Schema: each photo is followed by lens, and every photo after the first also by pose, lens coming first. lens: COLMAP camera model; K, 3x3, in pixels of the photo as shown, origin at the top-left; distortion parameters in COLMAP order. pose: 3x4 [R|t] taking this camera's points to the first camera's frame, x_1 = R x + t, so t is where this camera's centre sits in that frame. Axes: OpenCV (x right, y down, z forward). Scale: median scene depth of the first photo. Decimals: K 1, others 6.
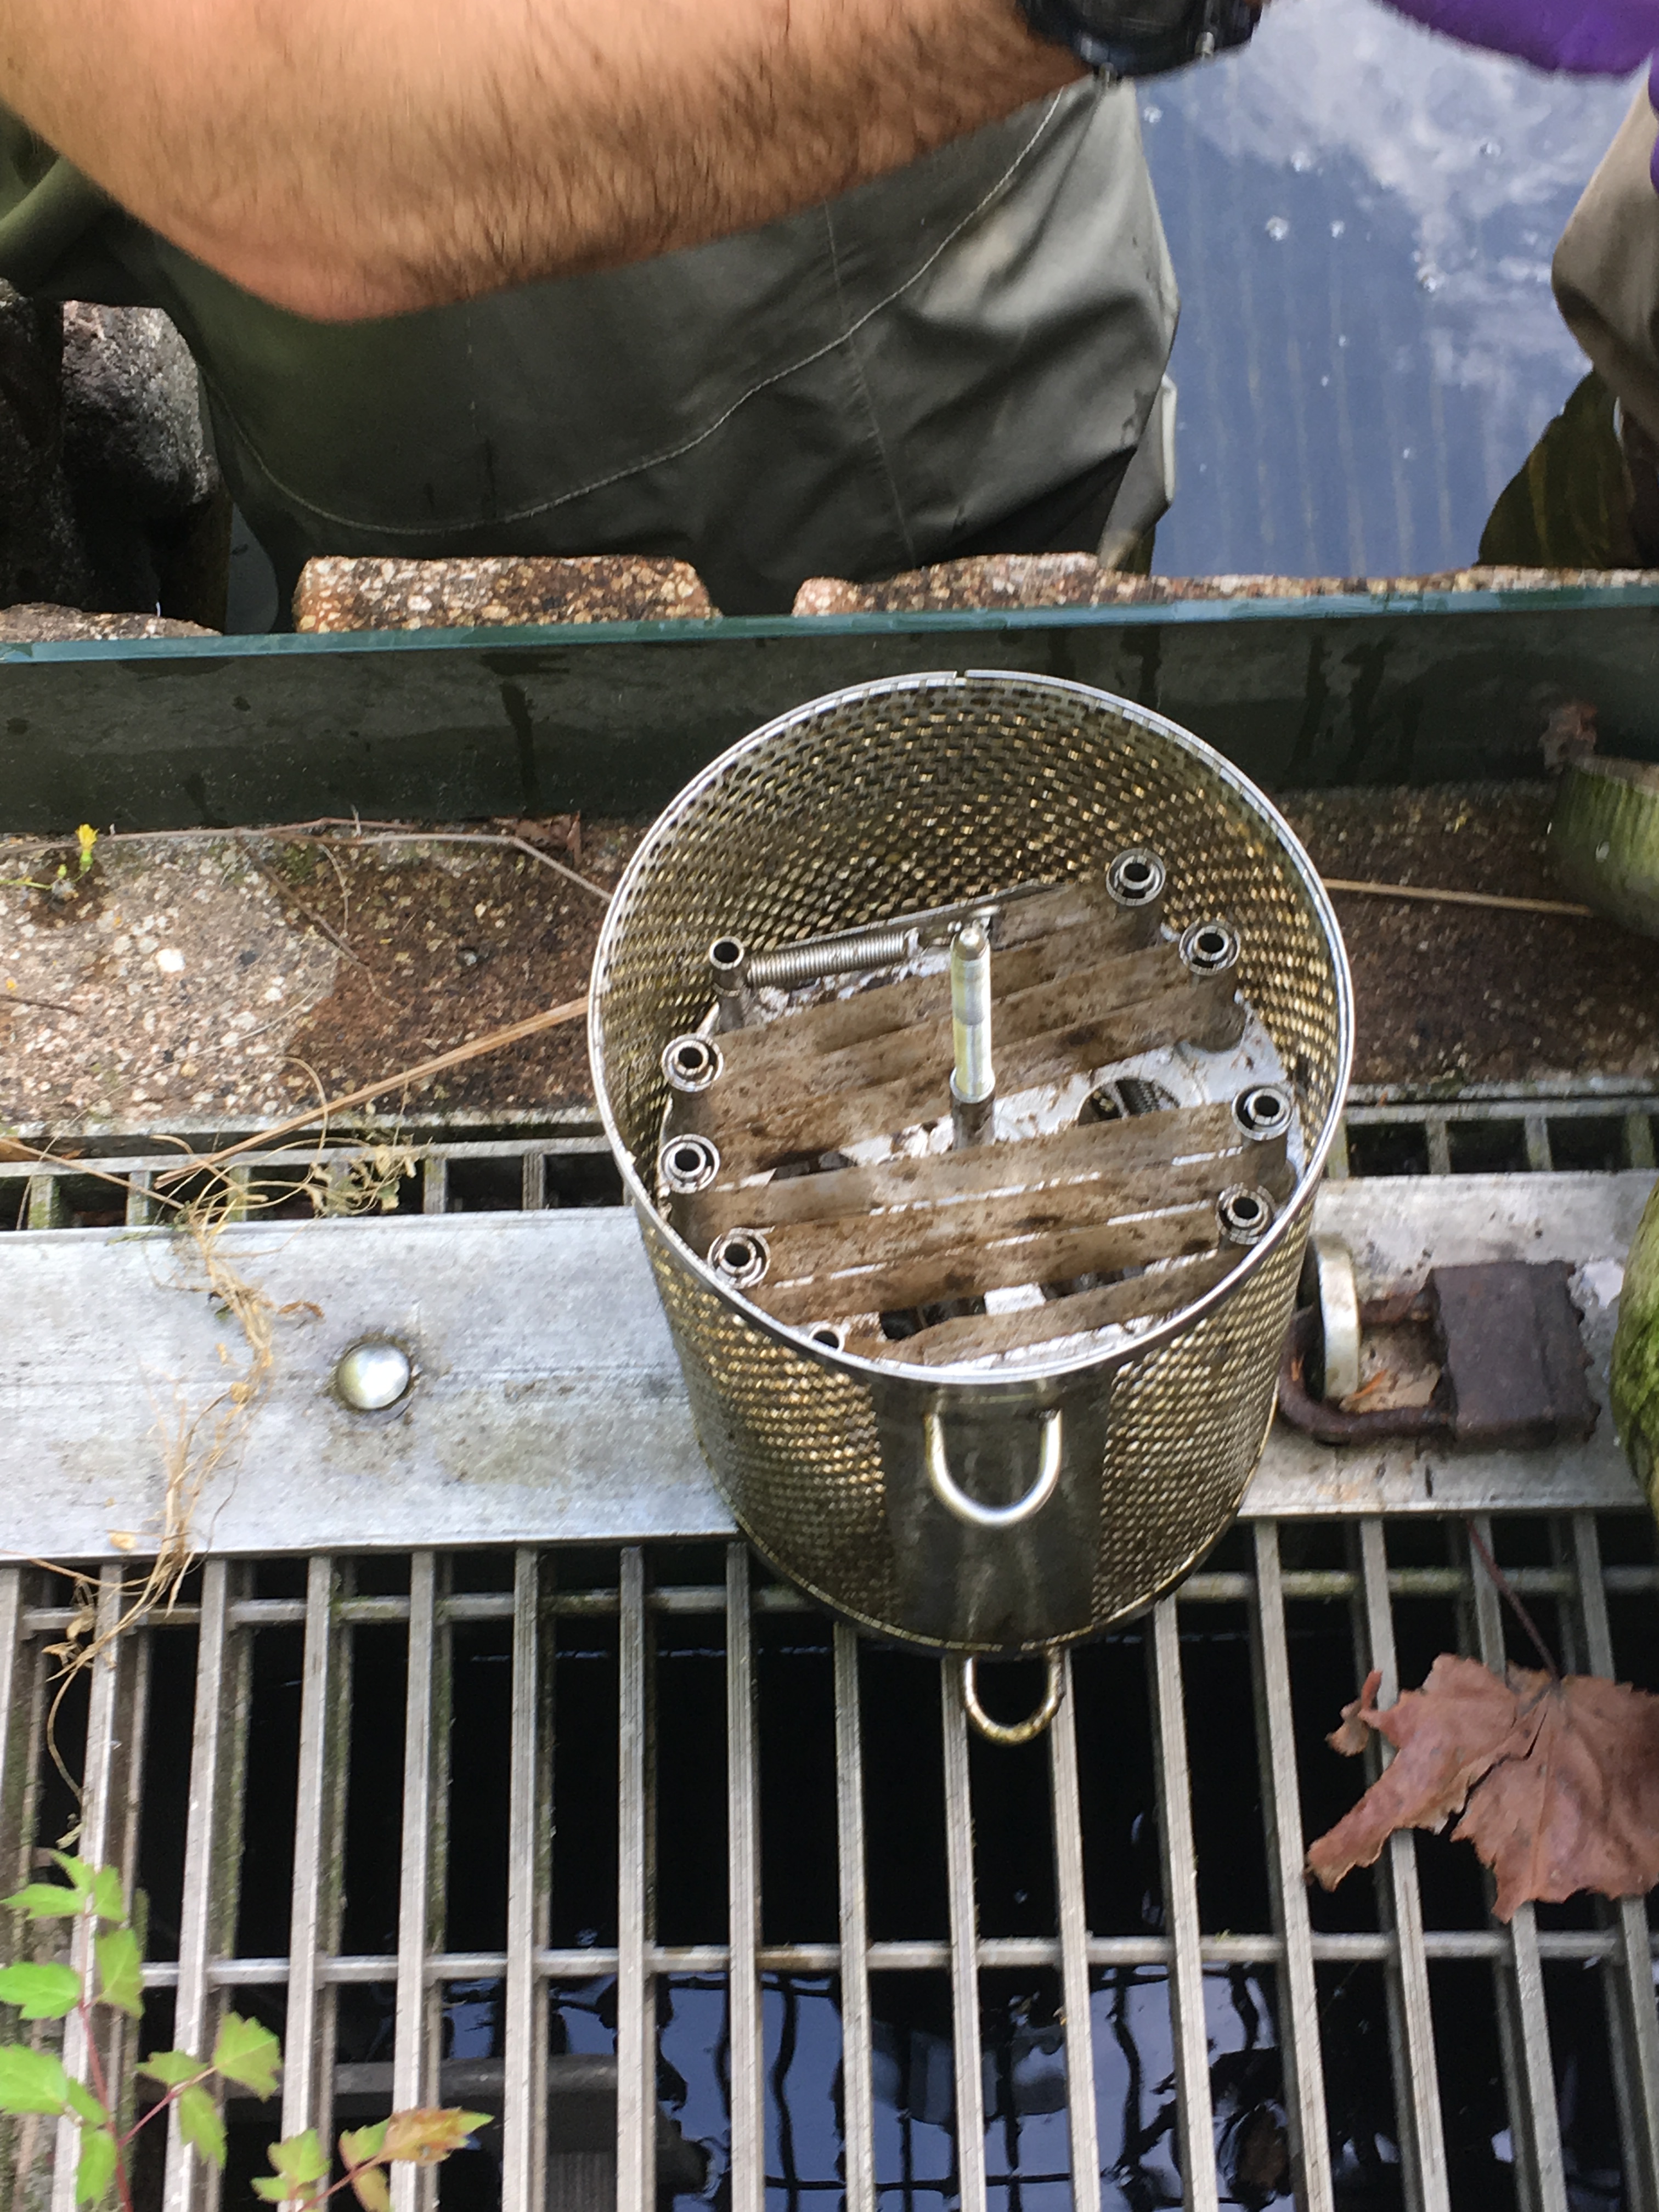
lens RADIAL K [[3072.0, 0, 565.8], [0, 3072.0, 1005.8], [0, 0, 1]] dist [0.100639, 0.007056]
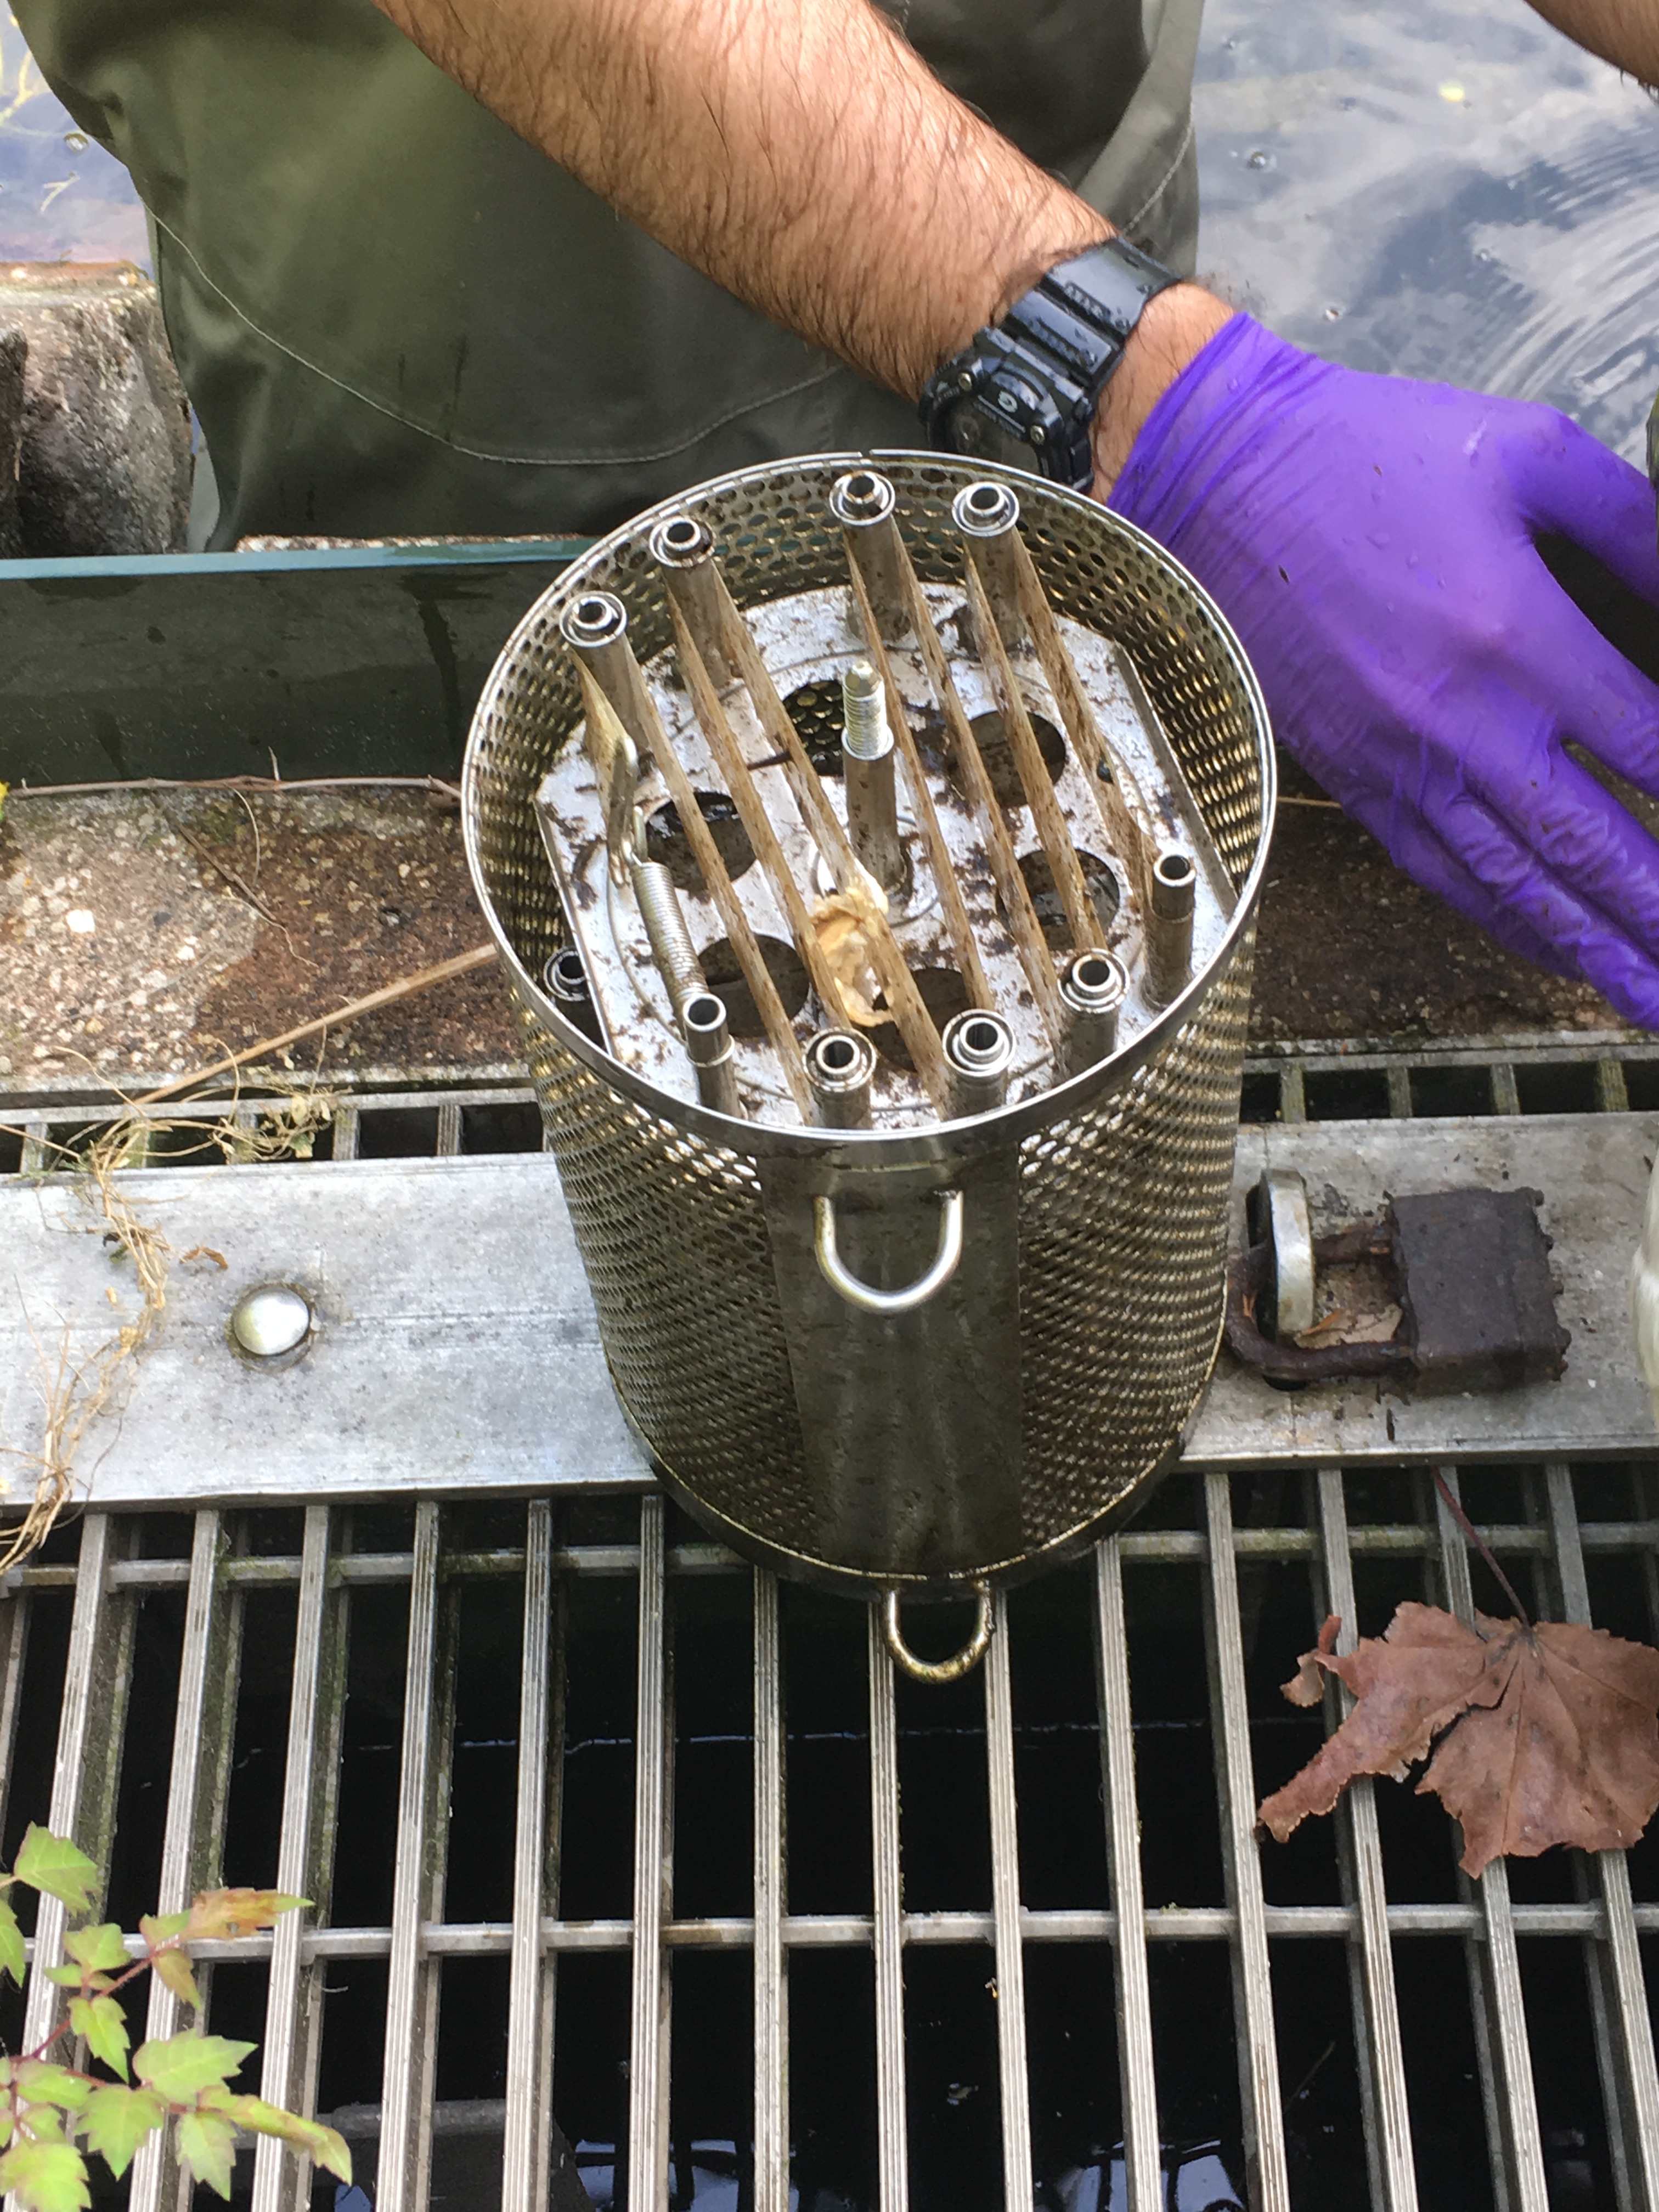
lens RADIAL K [[3006.8, 0, 612.8], [0, 3006.8, 1180.5], [0, 0, 1]] dist [0.095336, 0.015898]
pose [[0.999846, 0.012940, -0.011869, 0.052580], [-0.014259, 0.992813, -0.118821, 0.186053], [0.010246, 0.118972, 0.992845, 0.082196]]
